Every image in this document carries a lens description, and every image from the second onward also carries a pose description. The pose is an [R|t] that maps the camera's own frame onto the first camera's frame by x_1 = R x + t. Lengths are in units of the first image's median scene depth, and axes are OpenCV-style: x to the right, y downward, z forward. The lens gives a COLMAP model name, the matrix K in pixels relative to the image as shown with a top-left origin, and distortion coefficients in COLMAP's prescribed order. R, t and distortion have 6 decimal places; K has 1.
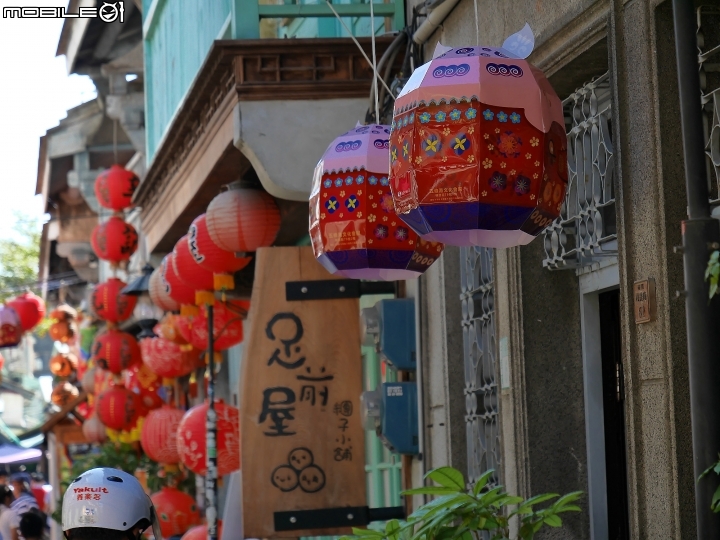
lens RADIAL K [[2412.1, 0, 360.0], [0, 2412.1, 270.0], [0, 0, 1]] dist [0.056983, -0.000467]
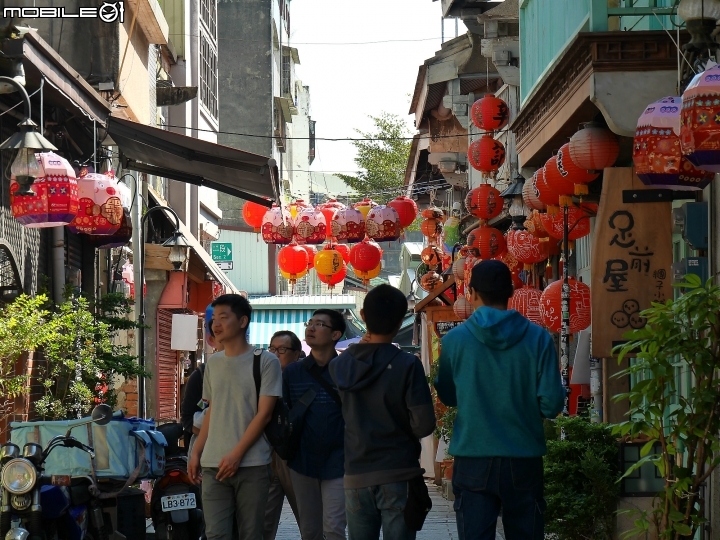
lens RADIAL K [[2412.1, 0, 360.0], [0, 2412.1, 270.0], [0, 0, 1]] dist [0.056983, -0.000467]
pose [[0.990309, 0.016445, -0.137908, 0.010826], [-0.010952, 0.999120, 0.040495, -0.003188], [0.138453, -0.038592, 0.989617, -0.360720]]
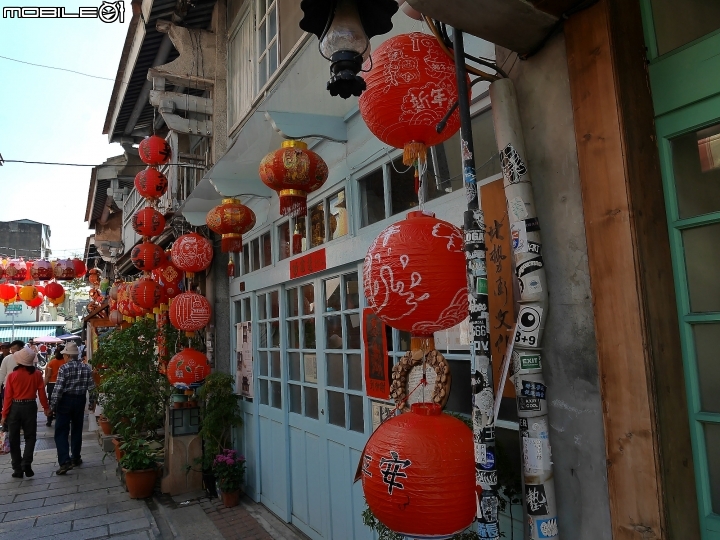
lens RADIAL K [[521.5, 0, 360.0], [0, 521.5, 270.0], [0, 0, 1]] dist [-0.040546, -0.000191]
pose [[0.932560, 0.040848, 0.358697, -0.132174], [-0.021603, 0.998112, -0.057499, 0.081340], [-0.360368, 0.045872, 0.931682, 0.921981]]
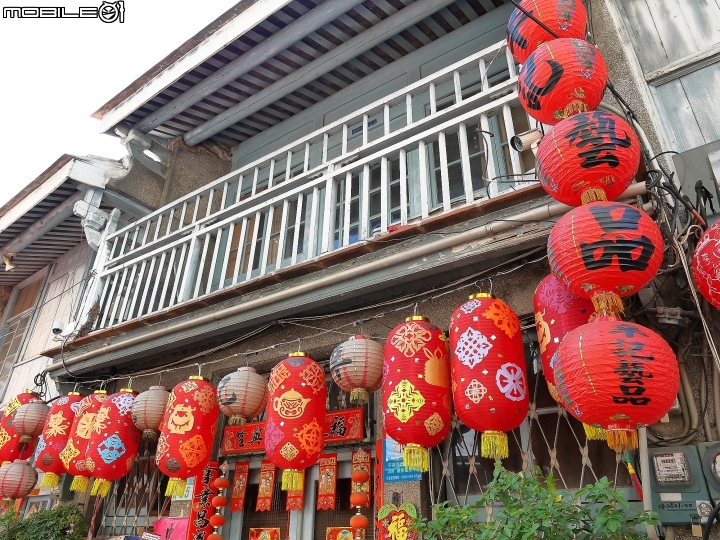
lens RADIAL K [[521.5, 0, 360.0], [0, 521.5, 270.0], [0, 0, 1]] dist [-0.040546, -0.000191]
pose [[0.720482, 0.404820, 0.563052, -0.249094], [-0.102572, 0.865207, -0.490811, 0.127659], [-0.685846, 0.295867, 0.664889, 1.376454]]
